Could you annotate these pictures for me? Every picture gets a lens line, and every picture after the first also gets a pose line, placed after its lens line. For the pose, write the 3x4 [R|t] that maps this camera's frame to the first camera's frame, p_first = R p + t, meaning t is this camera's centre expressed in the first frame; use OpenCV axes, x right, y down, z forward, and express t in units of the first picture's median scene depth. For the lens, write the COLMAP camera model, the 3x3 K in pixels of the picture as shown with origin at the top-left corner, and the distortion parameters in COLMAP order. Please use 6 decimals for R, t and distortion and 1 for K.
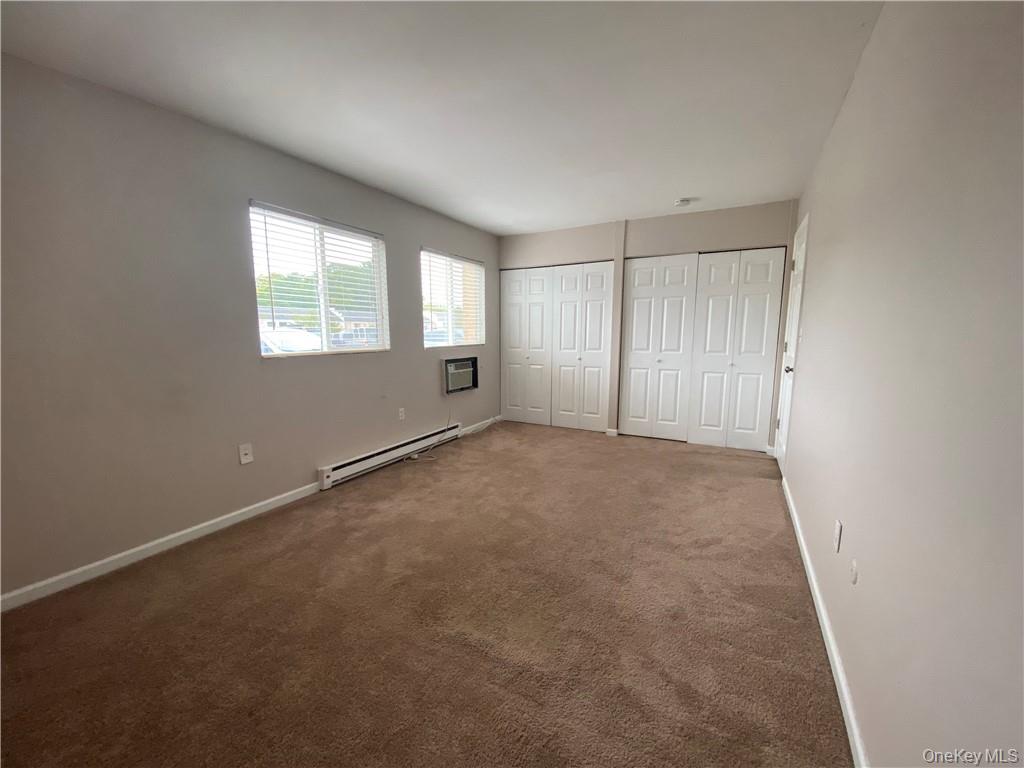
lens RADIAL K [[410.9, 0, 509.1], [0, 410.9, 390.5], [0, 0, 1]] dist [0.013003, -0.018071]
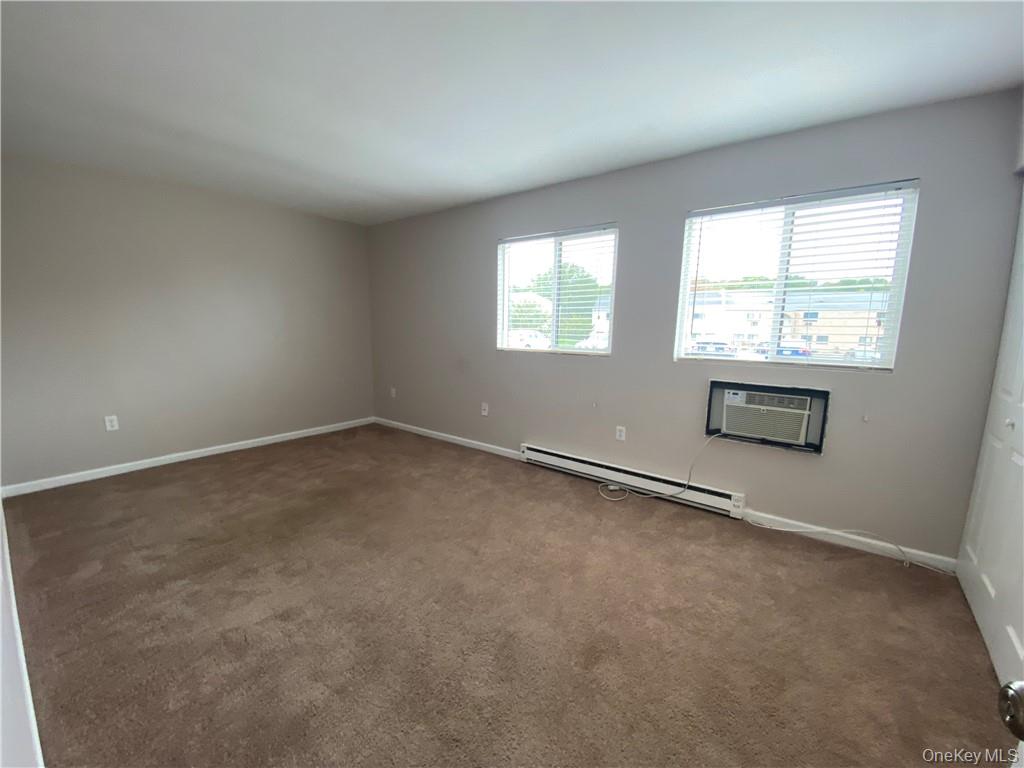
lens RADIAL K [[410.9, 0, 509.1], [0, 410.9, 390.5], [0, 0, 1]] dist [0.013003, -0.018071]
pose [[-0.190918, 0.145677, -0.970736, 0.569293], [-0.151568, 0.972691, 0.175780, -0.137383], [0.969834, 0.180692, -0.163624, 0.896093]]
